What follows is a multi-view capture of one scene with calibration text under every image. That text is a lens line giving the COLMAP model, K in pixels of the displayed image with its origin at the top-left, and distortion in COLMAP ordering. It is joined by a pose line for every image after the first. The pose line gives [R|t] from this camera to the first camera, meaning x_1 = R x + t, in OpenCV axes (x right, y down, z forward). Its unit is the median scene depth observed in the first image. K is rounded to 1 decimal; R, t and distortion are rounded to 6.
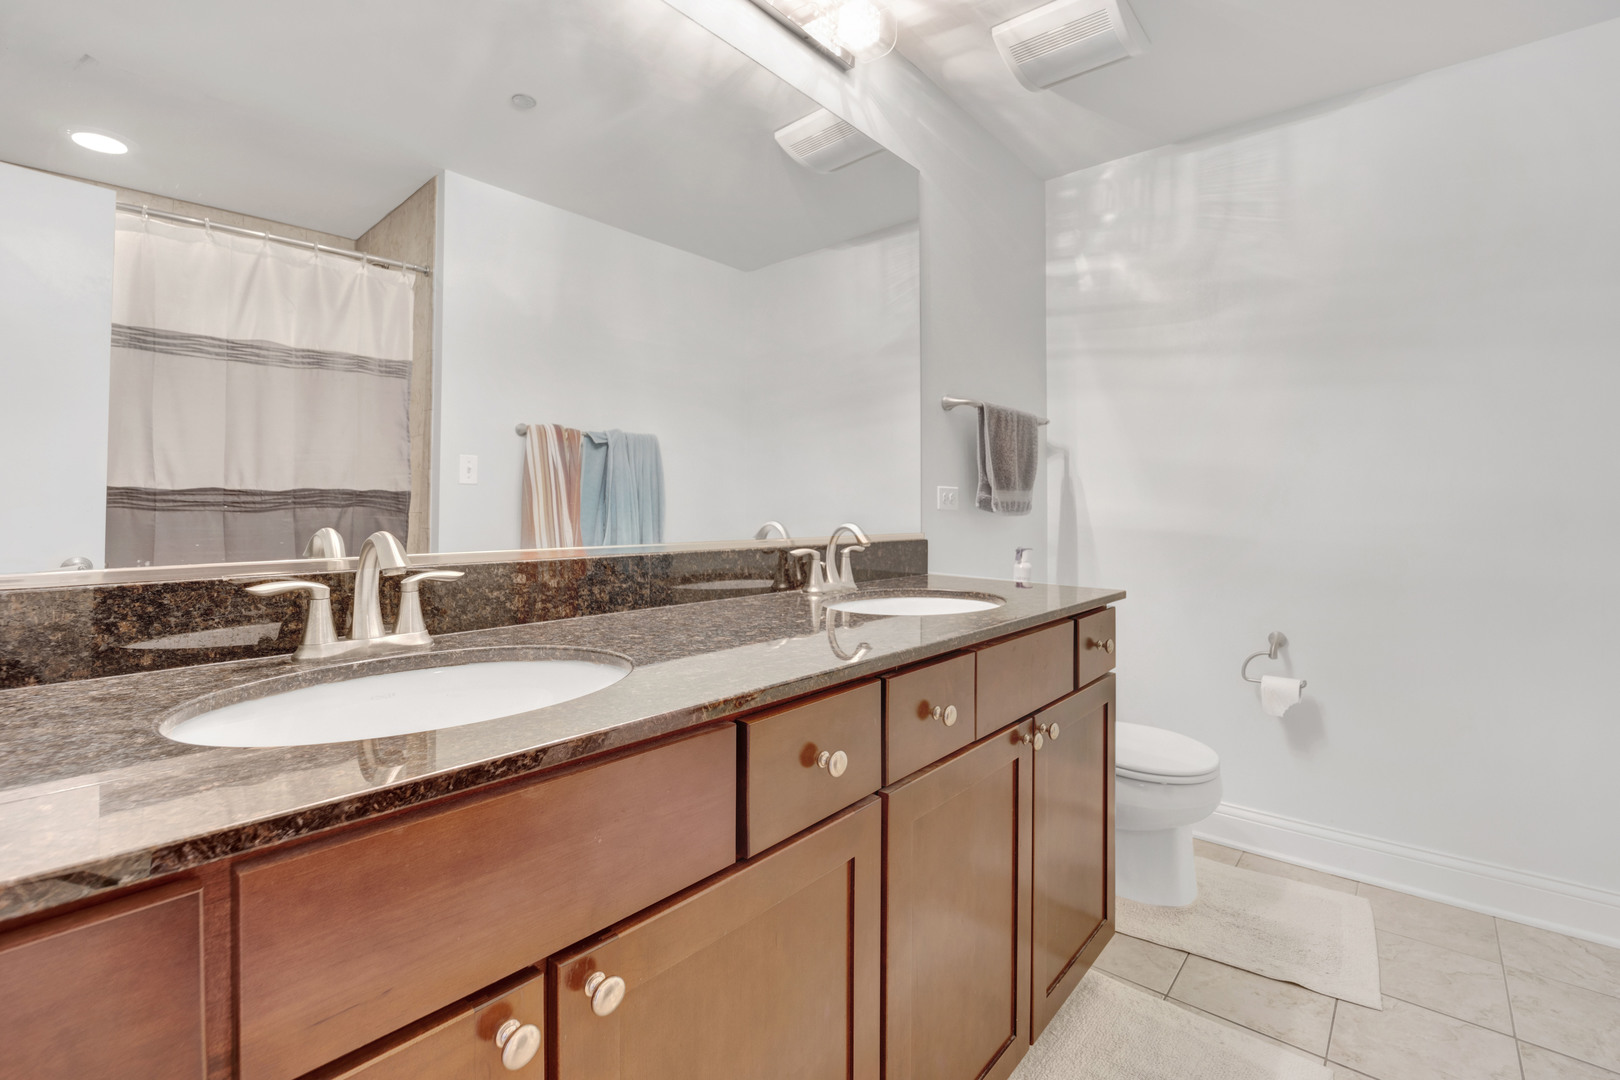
lens RADIAL K [[762.4, 0, 815.2], [0, 762.4, 503.2], [0, 0, 1]] dist [-0.000152, -0.000040]
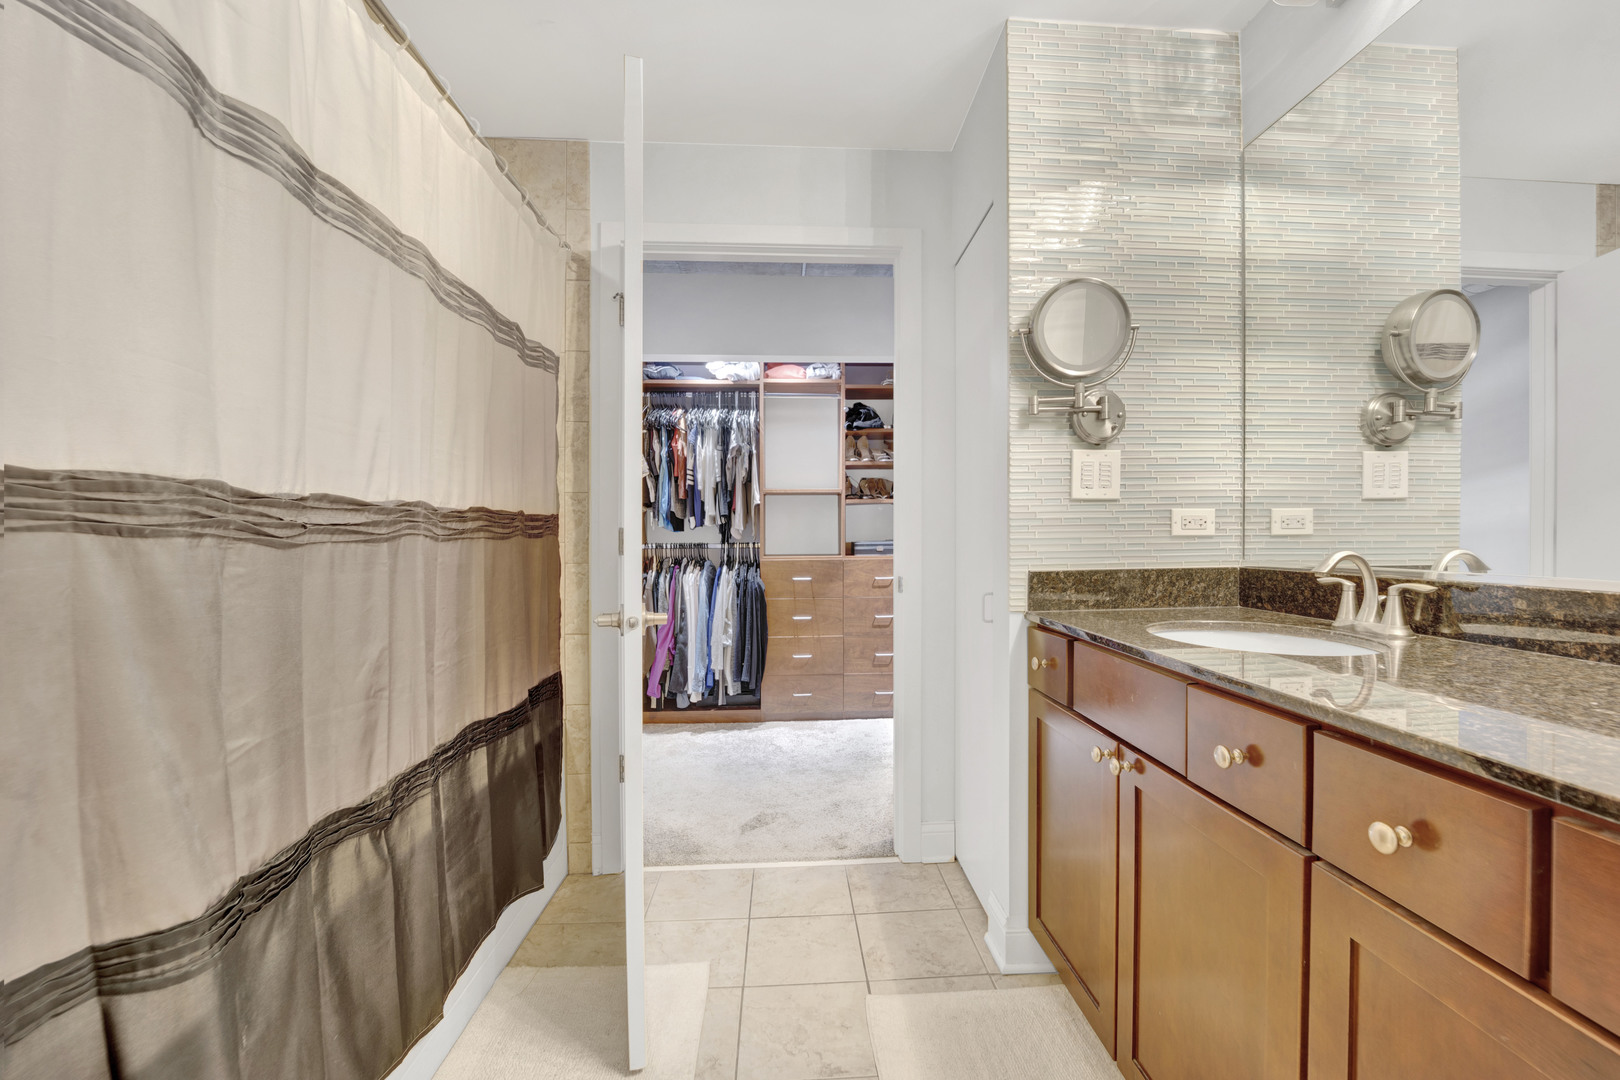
lens RADIAL K [[642.3, 0, 815.6], [0, 642.3, 541.0], [0, 0, 1]] dist [-0.000043, -0.000005]
pose [[-0.735280, 0.010707, -0.677679, 0.946258], [0.008700, 0.999942, 0.006359, 0.003288], [0.677707, -0.001220, -0.735331, 1.084074]]
